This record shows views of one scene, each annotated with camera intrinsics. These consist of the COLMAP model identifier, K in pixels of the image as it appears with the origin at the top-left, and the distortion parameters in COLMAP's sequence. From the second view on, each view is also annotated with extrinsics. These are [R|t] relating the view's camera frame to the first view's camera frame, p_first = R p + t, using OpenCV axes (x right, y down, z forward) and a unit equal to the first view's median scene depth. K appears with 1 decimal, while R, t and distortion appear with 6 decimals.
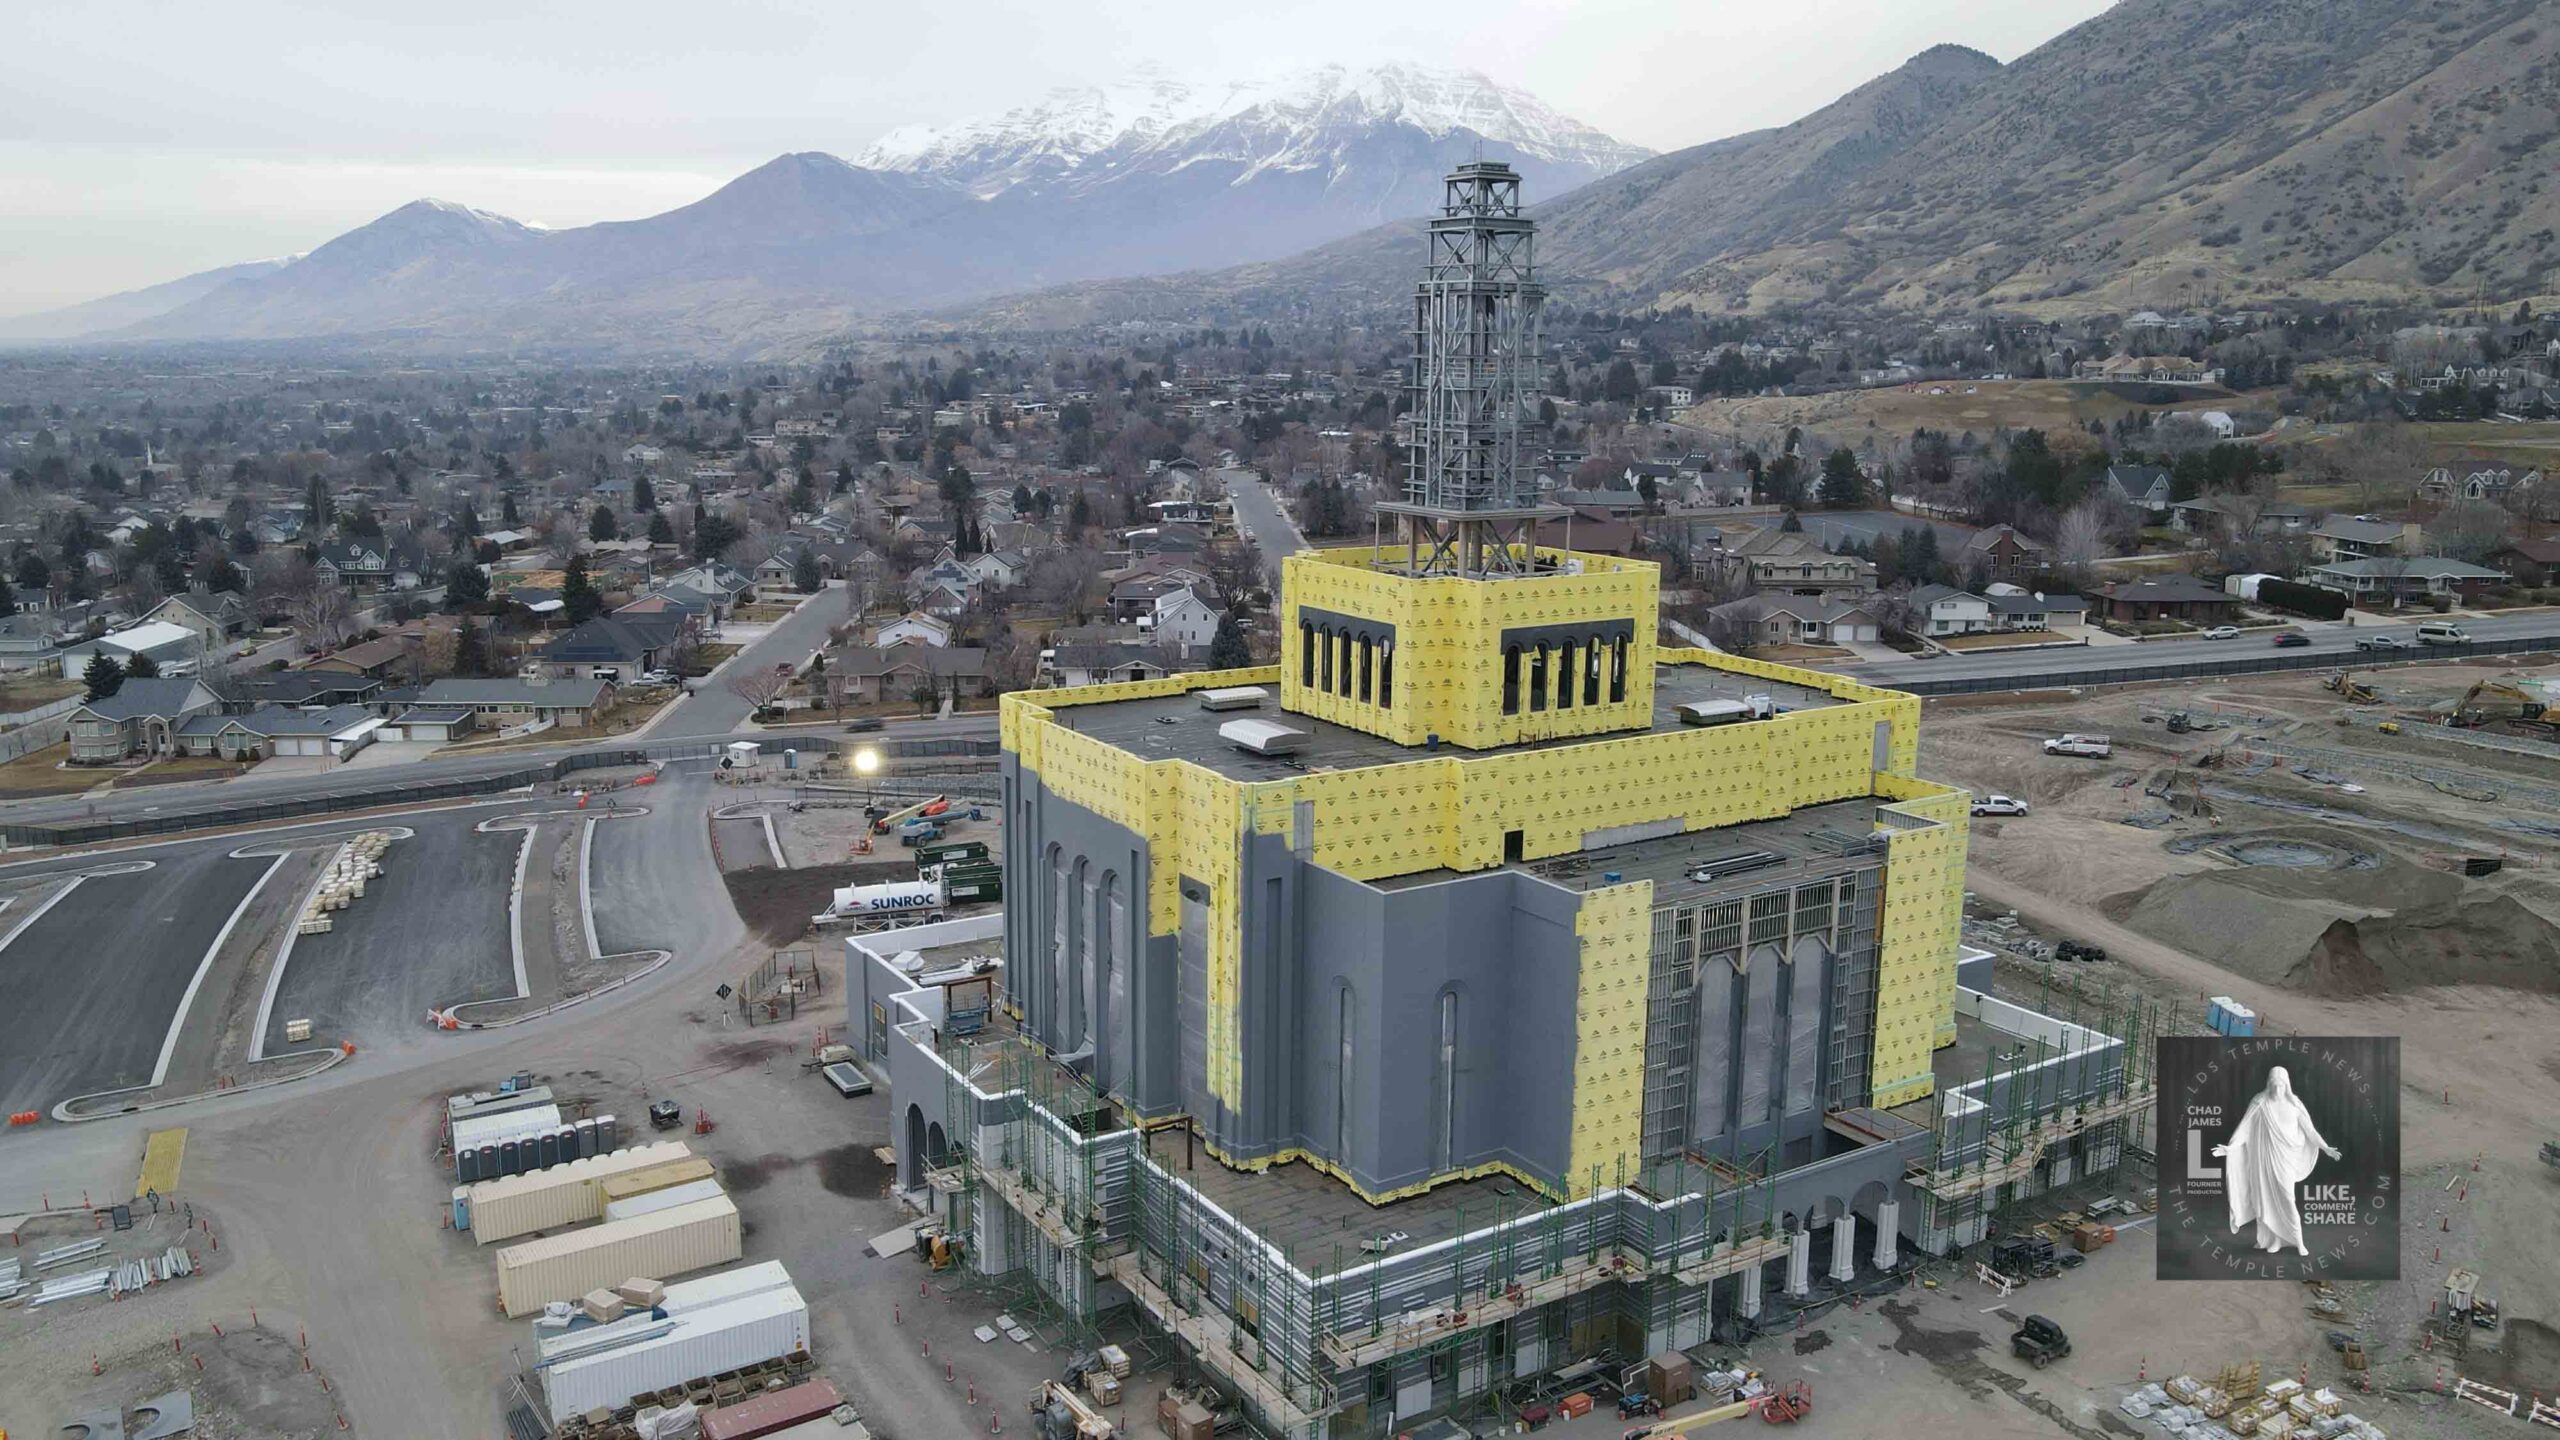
lens RADIAL K [[1891.4, 0, 1277.2], [0, 1891.4, 711.4], [0, 0, 1]] dist [-0.001794, 0.029961]
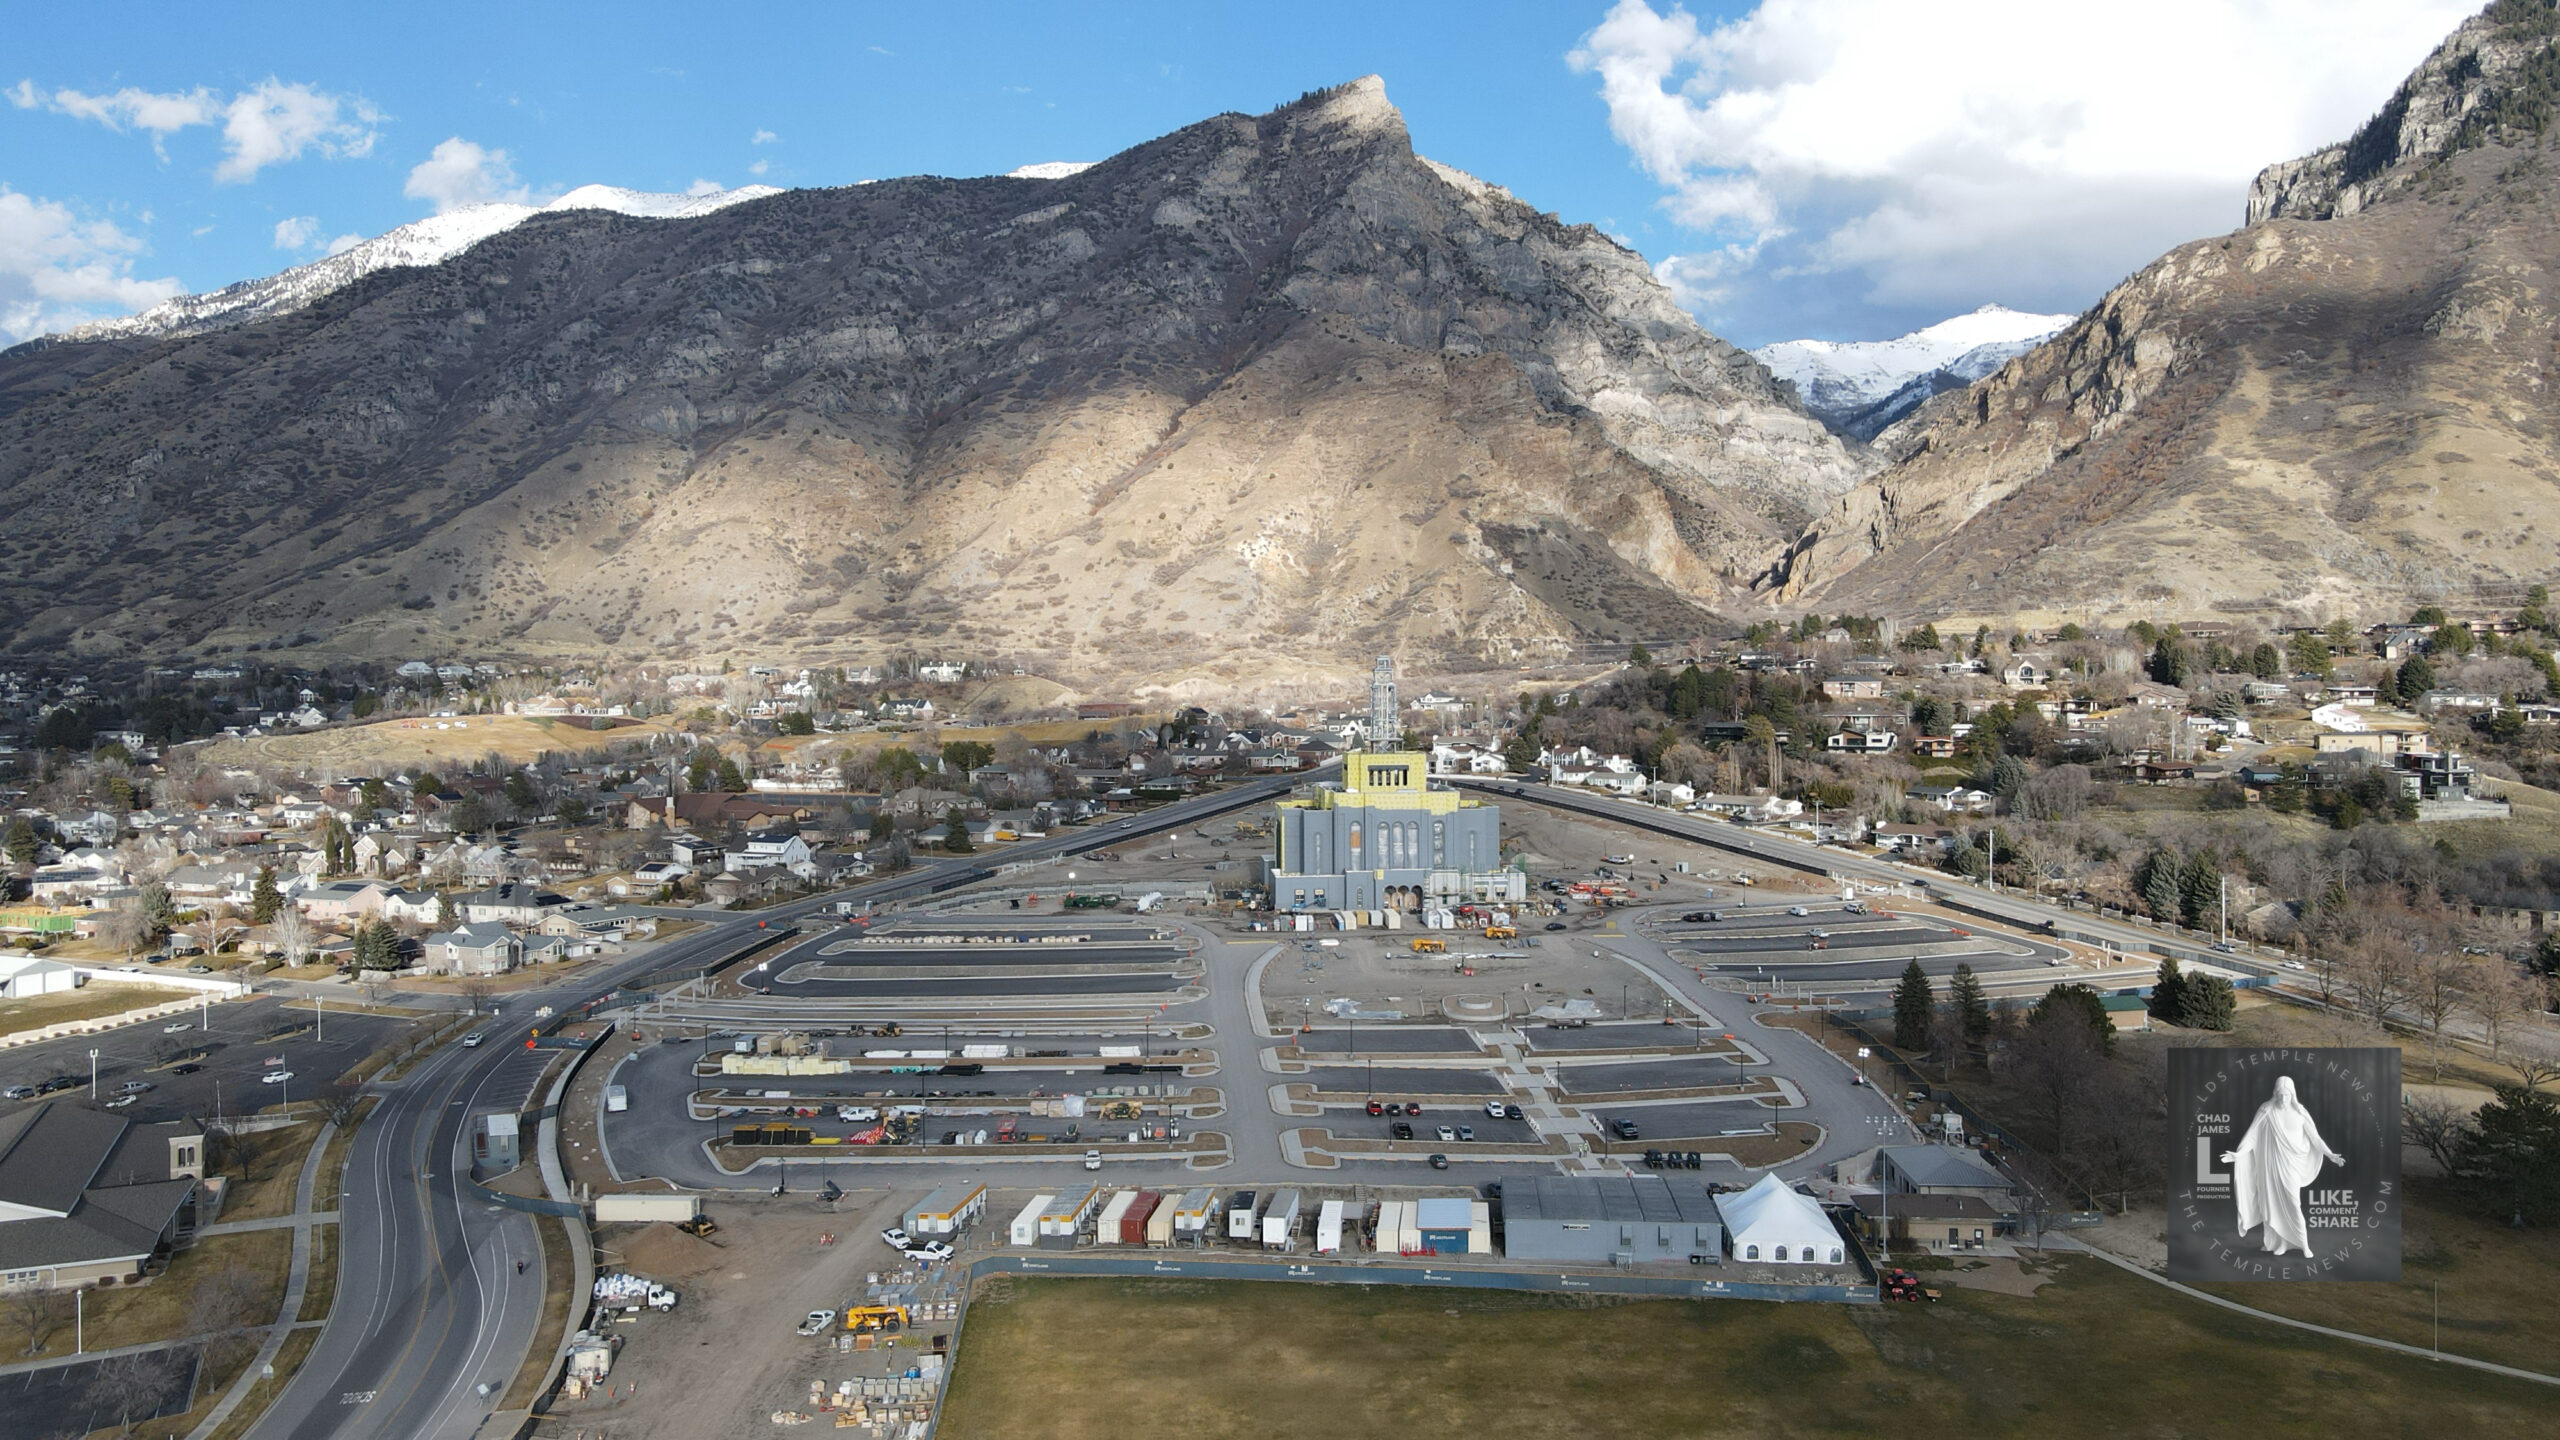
lens RADIAL K [[1891.4, 0, 1278.1], [0, 1891.4, 716.5], [0, 0, 1]] dist [-0.001794, 0.029961]
pose [[0.481859, -0.026260, 0.875855, -0.392602], [0.175778, 0.982129, -0.067259, 0.008385], [-0.858437, 0.186365, 0.477864, -0.081892]]
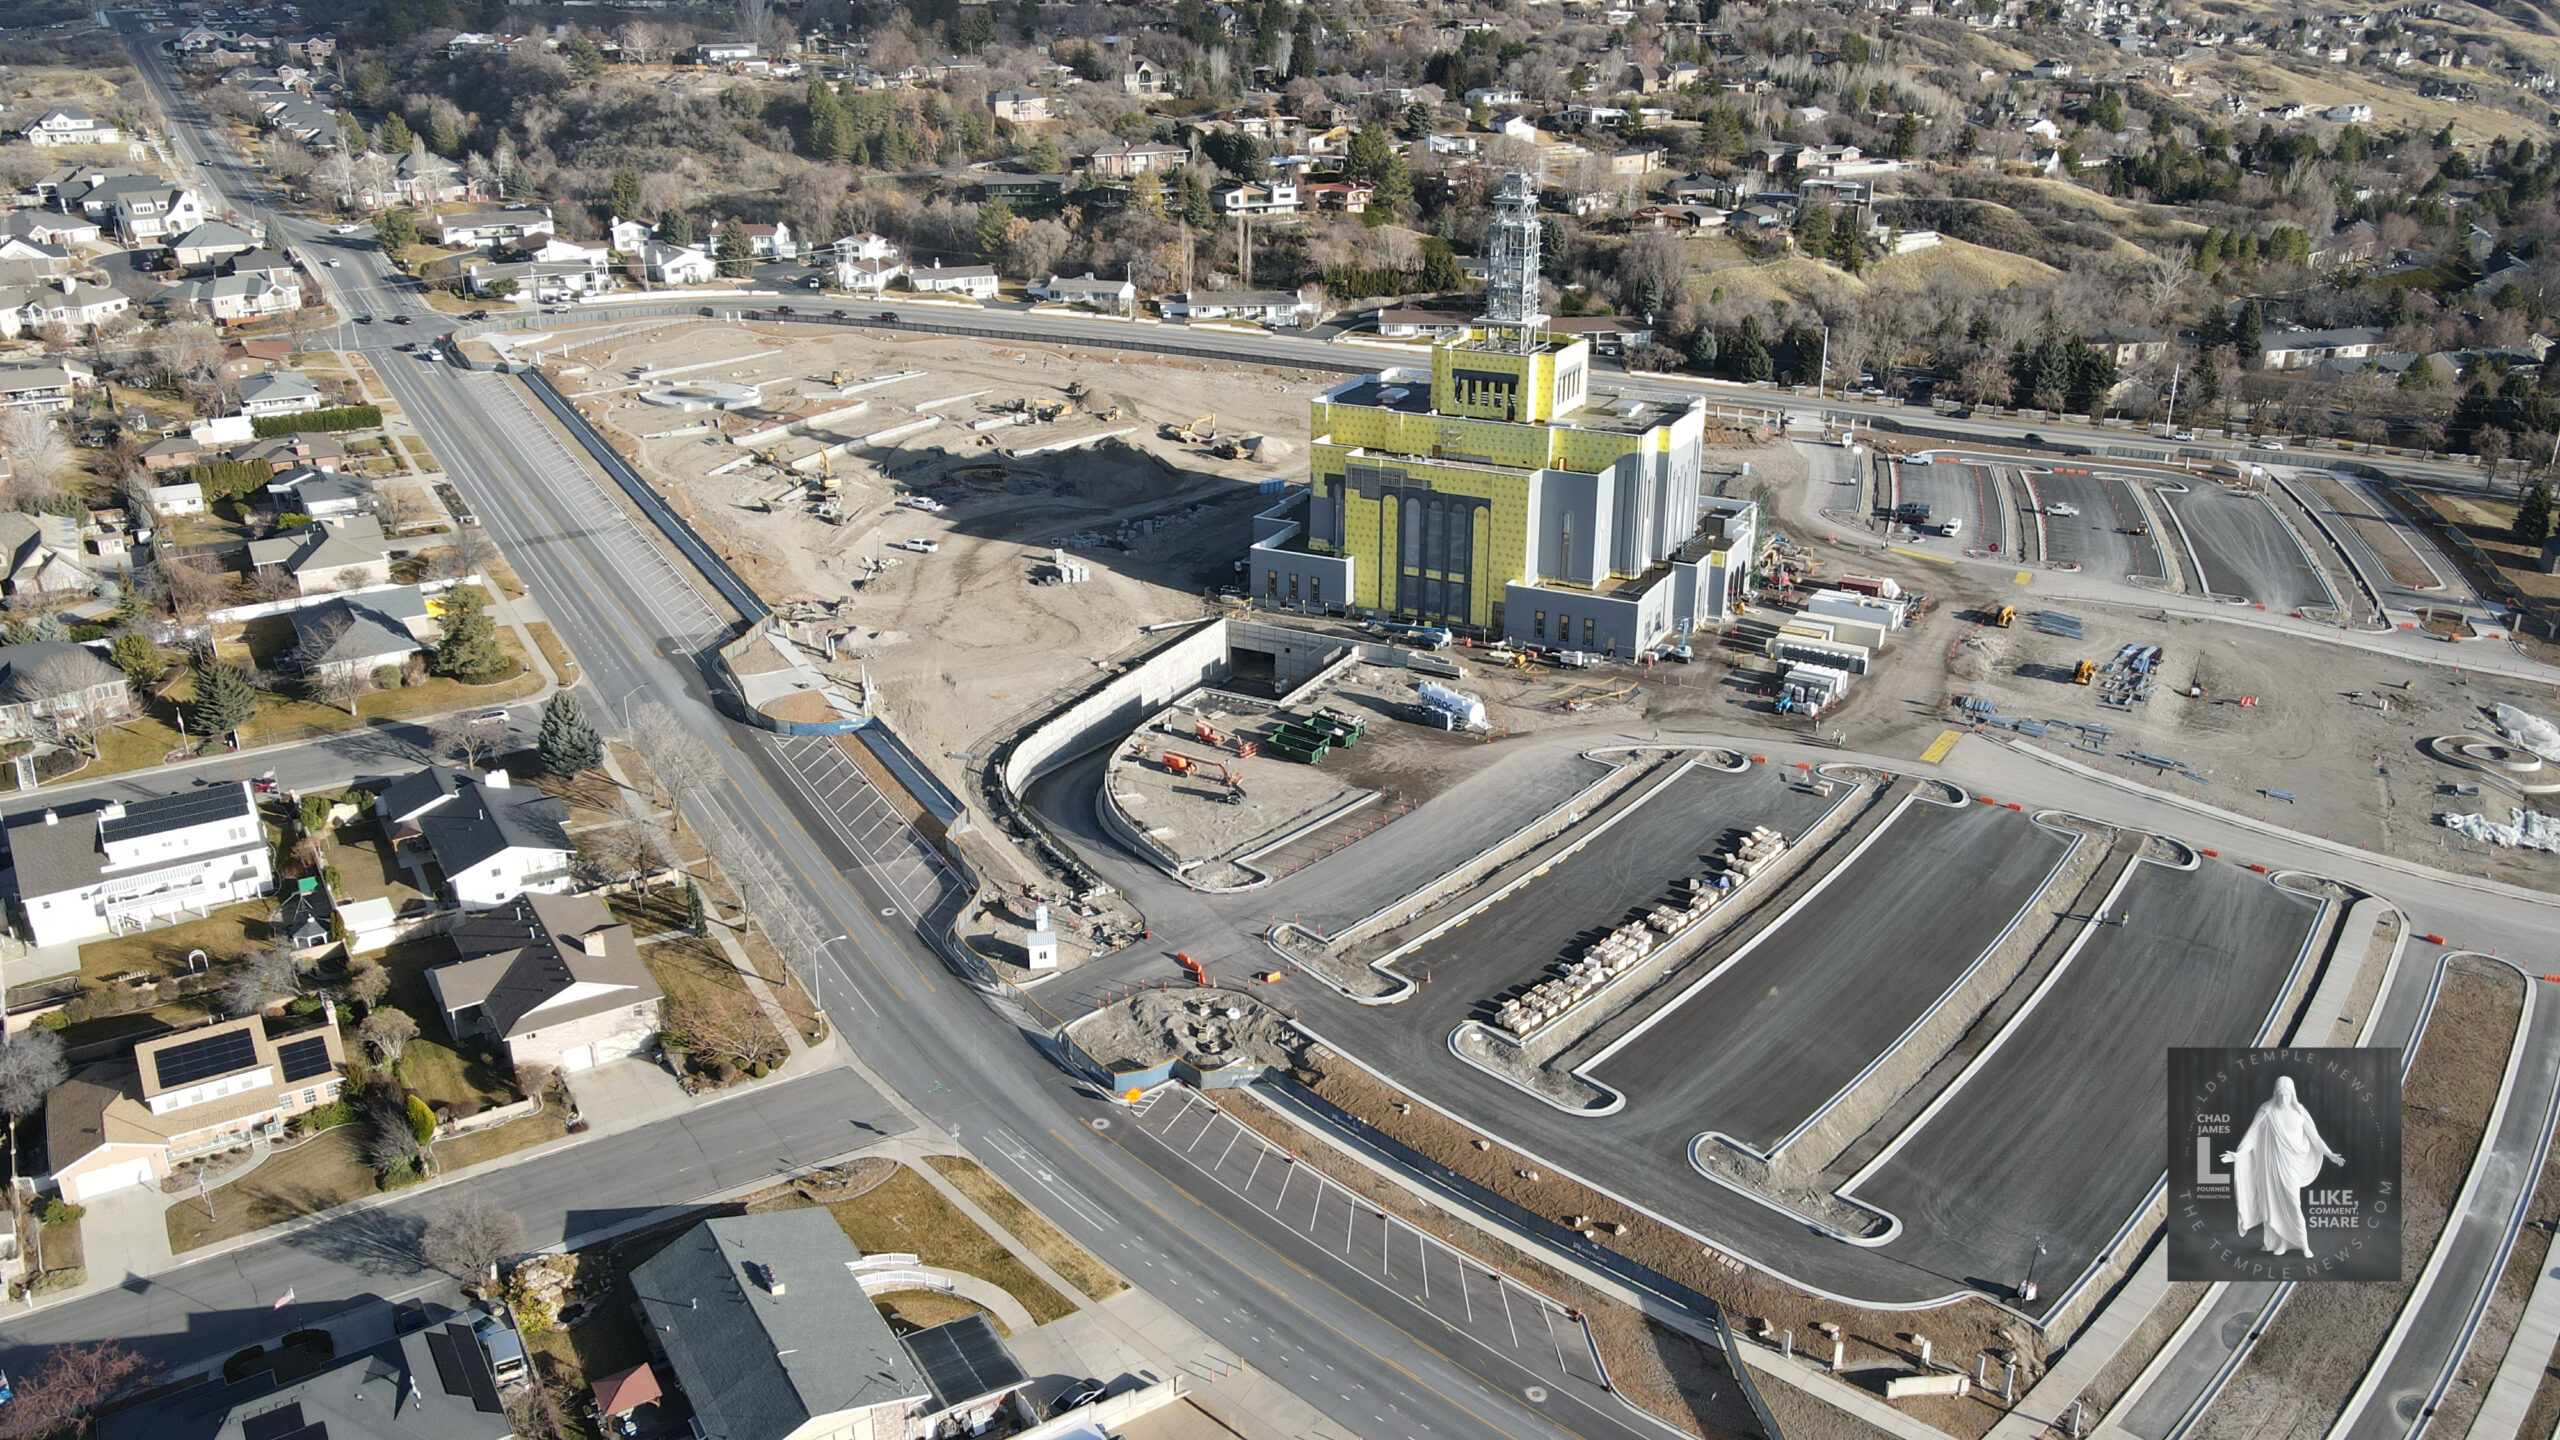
lens RADIAL K [[1891.4, 0, 1274.7], [0, 1891.4, 713.9], [0, 0, 1]] dist [-0.001794, 0.029961]
pose [[-0.483413, -0.324590, 0.812990, -0.204031], [0.164090, 0.878654, 0.448377, -0.086702], [-0.859876, 0.350155, -0.371491, 0.256399]]
